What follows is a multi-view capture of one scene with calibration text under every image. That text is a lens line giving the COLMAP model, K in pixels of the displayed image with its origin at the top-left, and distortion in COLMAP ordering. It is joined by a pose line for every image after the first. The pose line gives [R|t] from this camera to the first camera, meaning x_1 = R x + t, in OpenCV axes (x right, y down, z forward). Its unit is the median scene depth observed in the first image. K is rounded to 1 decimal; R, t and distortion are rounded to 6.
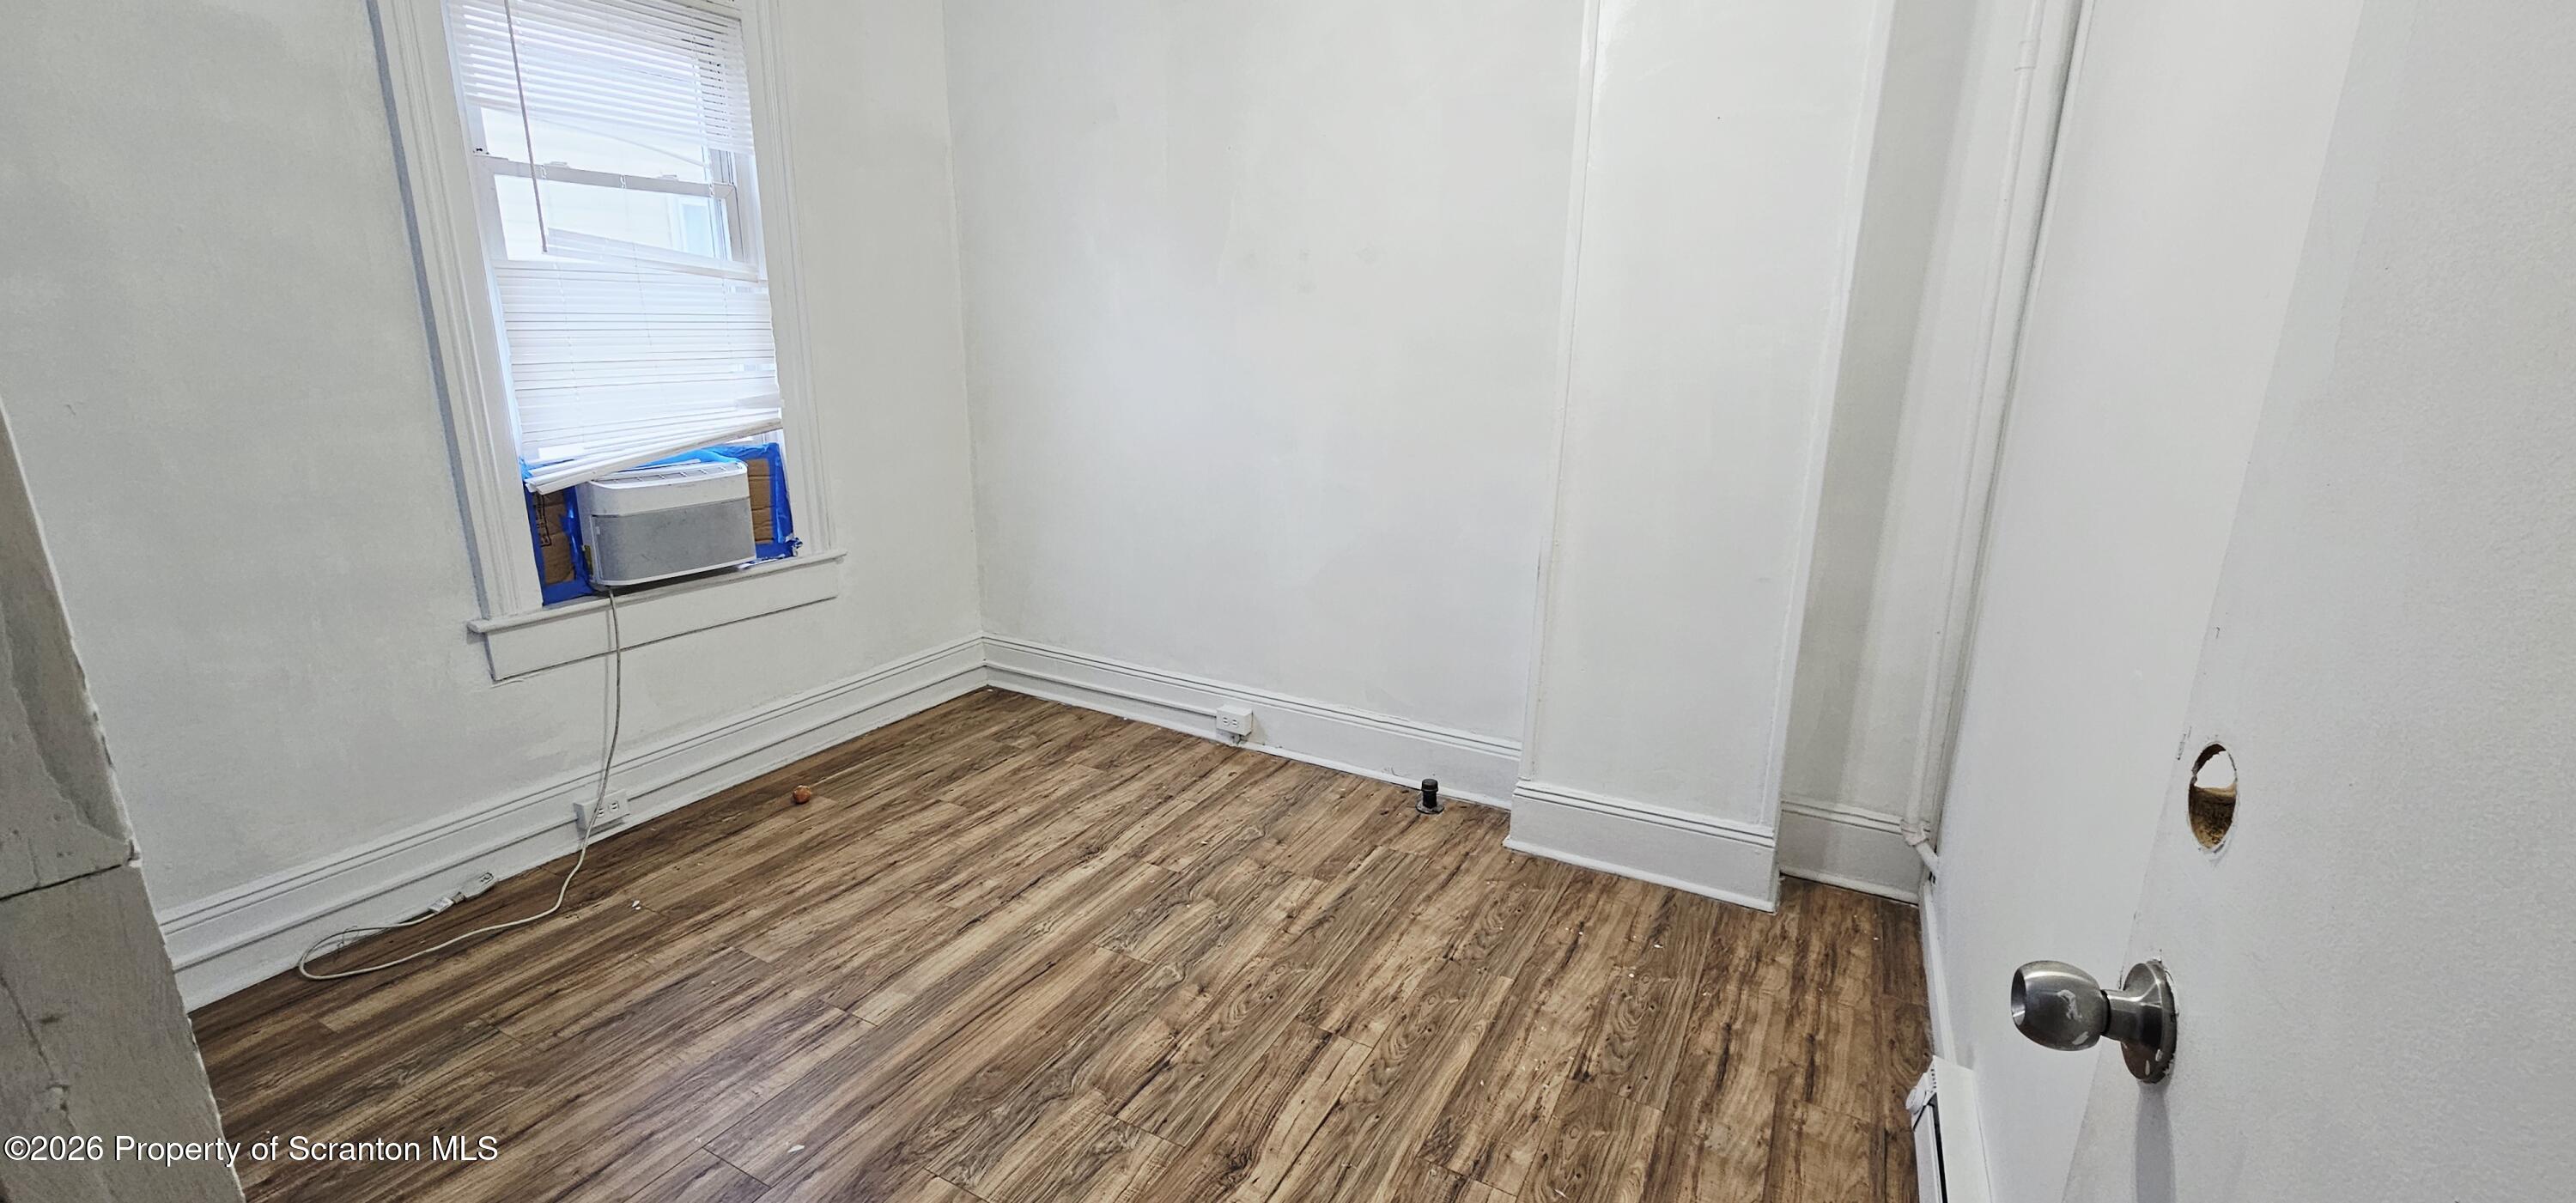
lens RADIAL K [[1063.3, 0, 1289.4], [0, 1063.3, 597.0], [0, 0, 1]] dist [0.003577, 0.000571]
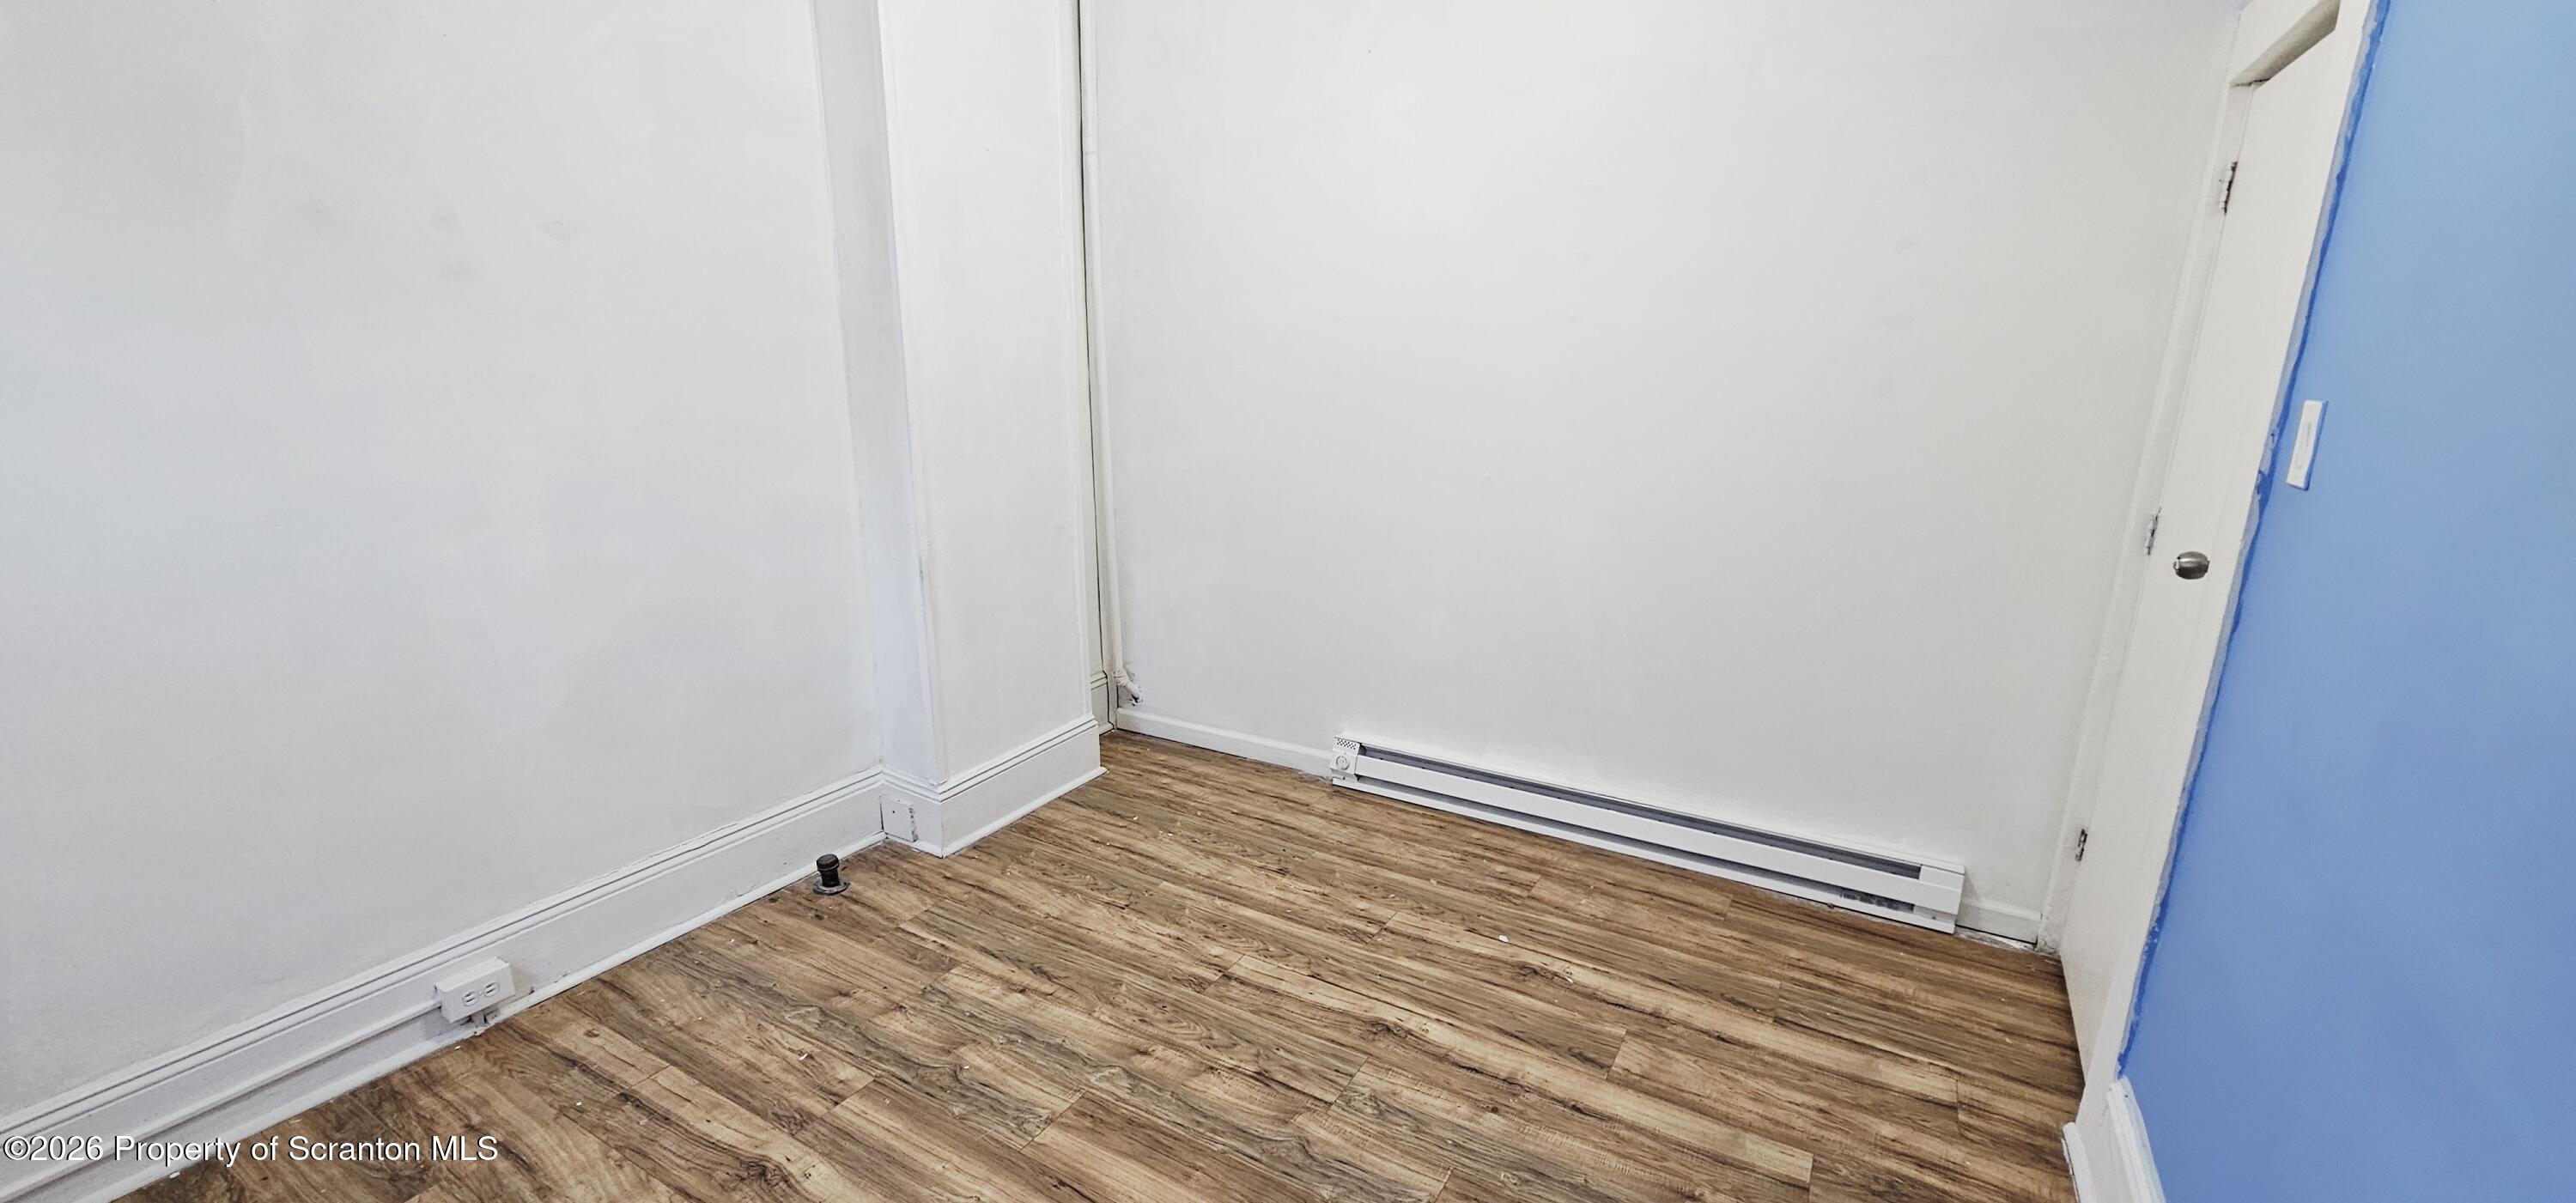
lens RADIAL K [[1063.3, 0, 1272.8], [0, 1063.3, 618.6], [0, 0, 1]] dist [0.003577, 0.000571]
pose [[0.040719, -0.278749, 0.959500, -0.795071], [0.239952, 0.934922, 0.261426, -0.187782], [-0.969930, 0.219589, 0.104956, 0.645426]]
